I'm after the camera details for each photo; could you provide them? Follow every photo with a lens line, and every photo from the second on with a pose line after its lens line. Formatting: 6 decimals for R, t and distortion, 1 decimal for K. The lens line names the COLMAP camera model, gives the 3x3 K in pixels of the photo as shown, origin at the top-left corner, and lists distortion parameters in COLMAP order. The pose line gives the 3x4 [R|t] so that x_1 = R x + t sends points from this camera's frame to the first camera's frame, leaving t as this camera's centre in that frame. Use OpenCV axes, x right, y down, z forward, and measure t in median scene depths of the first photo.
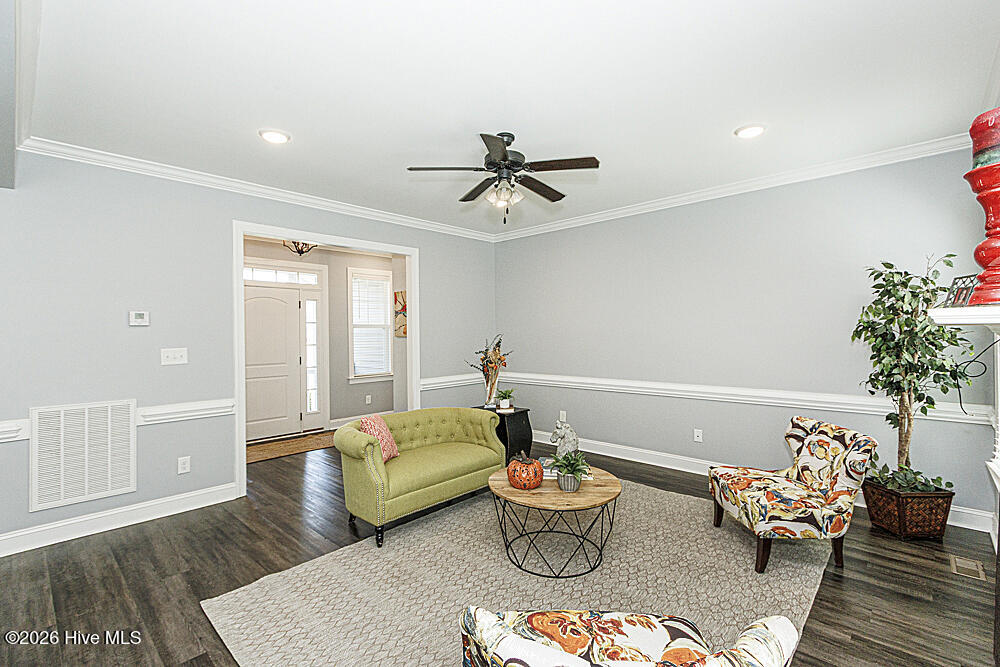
lens RADIAL K [[465.4, 0, 498.0], [0, 465.4, 329.0], [0, 0, 1]] dist [0.003789, -0.000222]
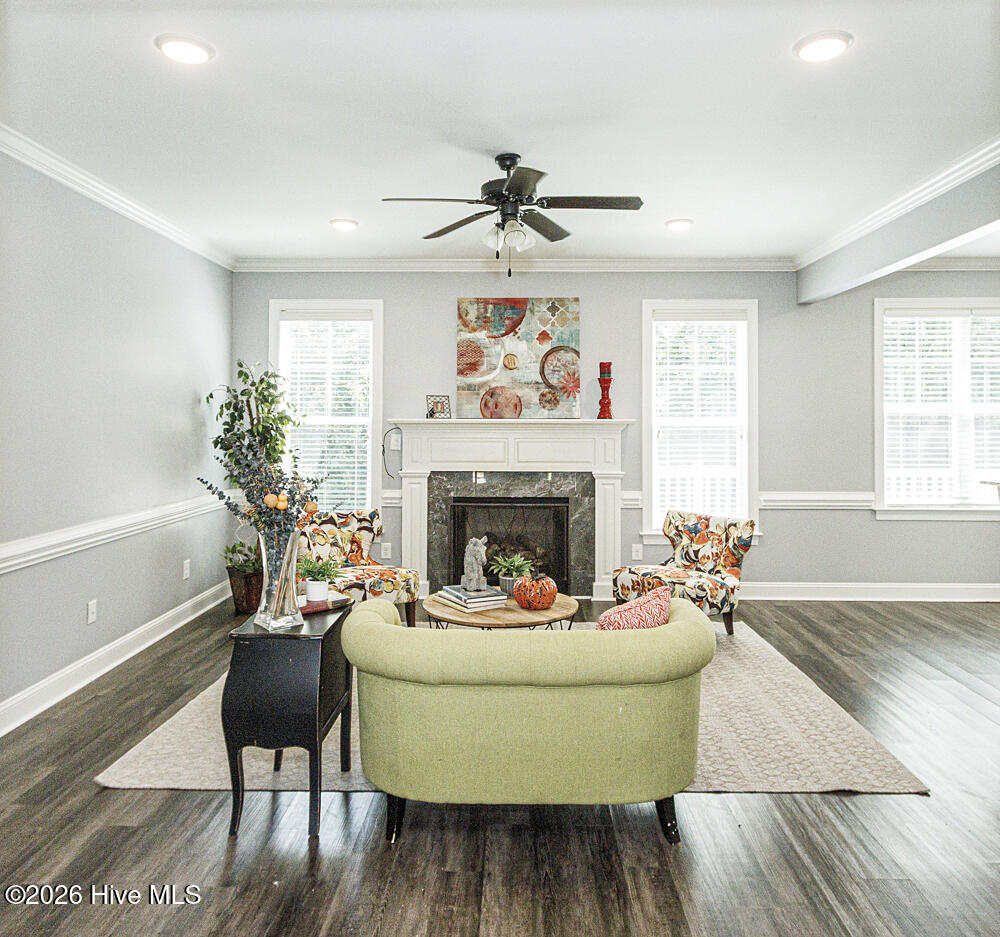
lens RADIAL K [[785.2, 0, 496.7], [0, 785.2, 402.6], [0, 0, 1]] dist [-0.002628, -0.000834]
pose [[-0.673655, 0.026212, 0.738581, -0.903401], [0.001322, 0.999412, -0.034264, 0.011831], [-0.739045, -0.022106, -0.673293, 1.880370]]
